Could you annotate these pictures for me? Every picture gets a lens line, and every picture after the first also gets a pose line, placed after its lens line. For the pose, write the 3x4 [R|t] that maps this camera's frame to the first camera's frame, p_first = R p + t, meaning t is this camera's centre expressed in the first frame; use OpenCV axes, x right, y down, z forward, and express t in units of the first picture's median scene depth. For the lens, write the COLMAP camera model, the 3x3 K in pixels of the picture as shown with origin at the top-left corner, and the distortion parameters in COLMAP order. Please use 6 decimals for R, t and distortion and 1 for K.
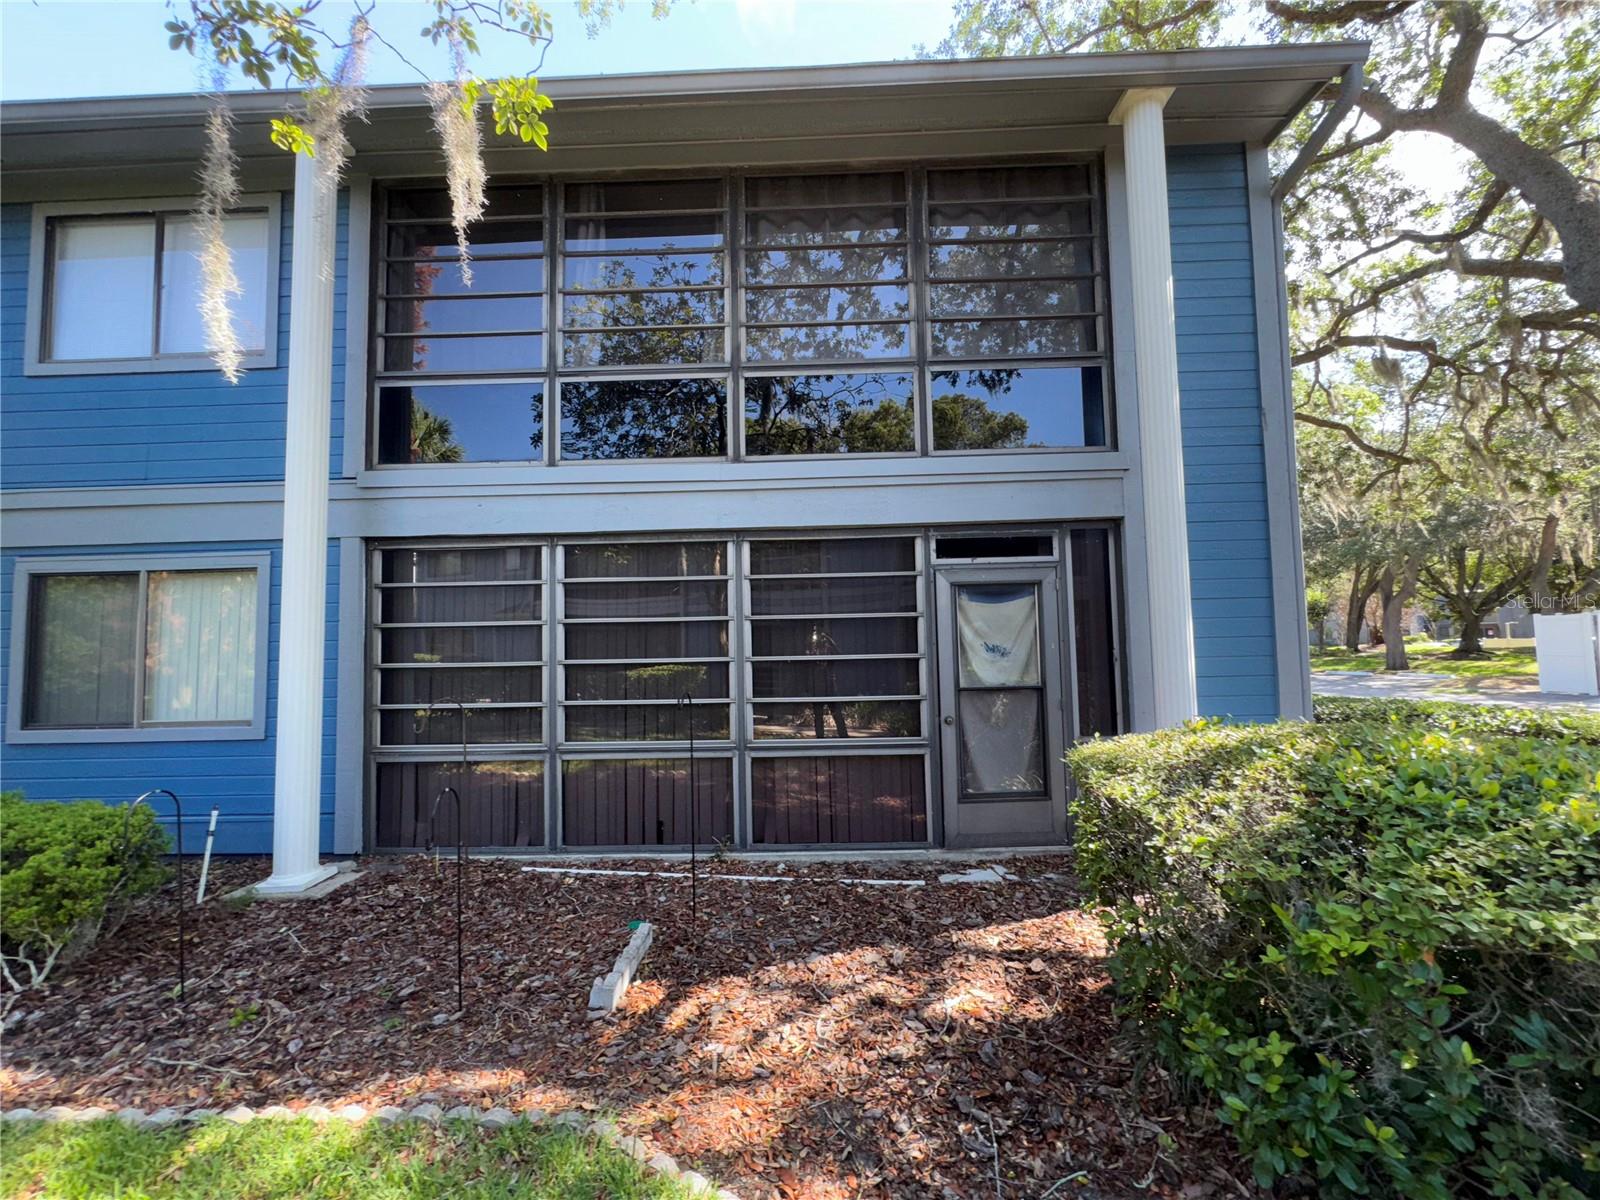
lens RADIAL K [[748.3, 0, 799.3], [0, 748.3, 591.3], [0, 0, 1]] dist [-0.004420, -0.000111]
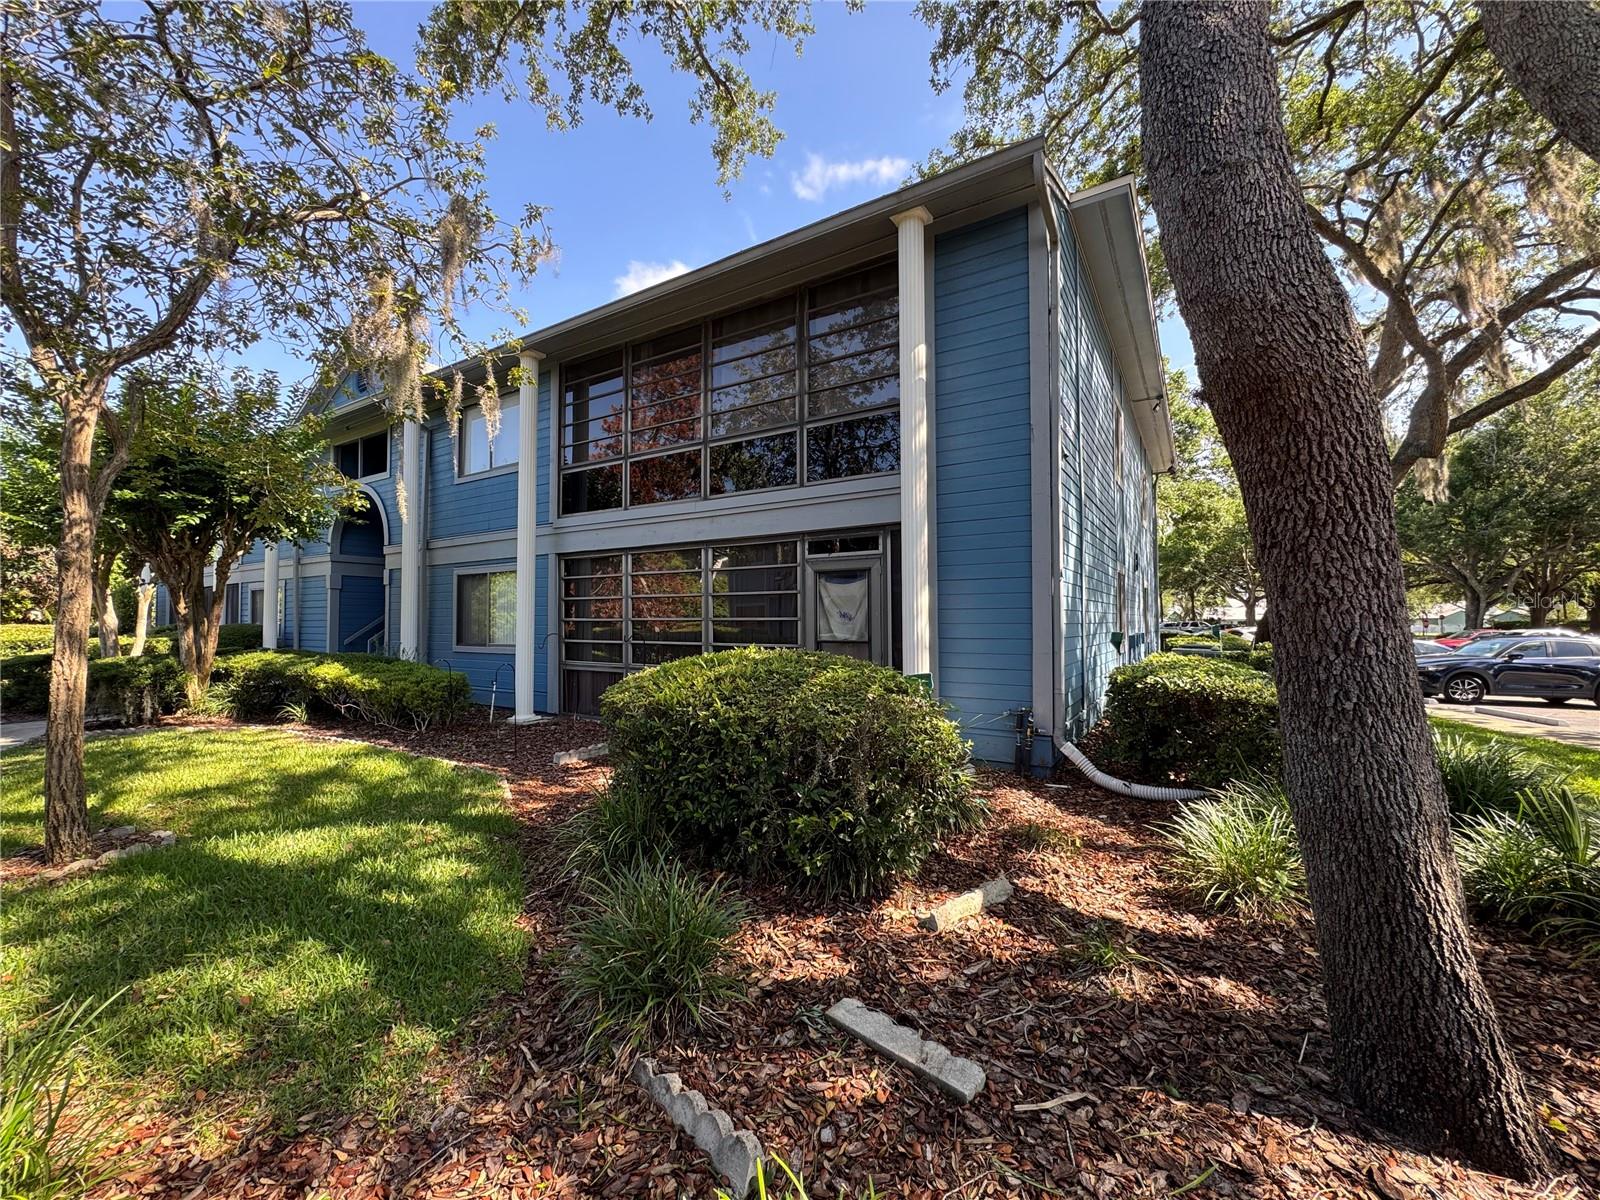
lens RADIAL K [[638.8, 0, 803.2], [0, 638.8, 598.0], [0, 0, 1]] dist [-0.003881, 0.000797]
pose [[0.861733, -0.000755, -0.507362, 0.821786], [0.022959, 0.999033, 0.037509, -0.004858], [0.506842, -0.043971, 0.860917, -0.110497]]
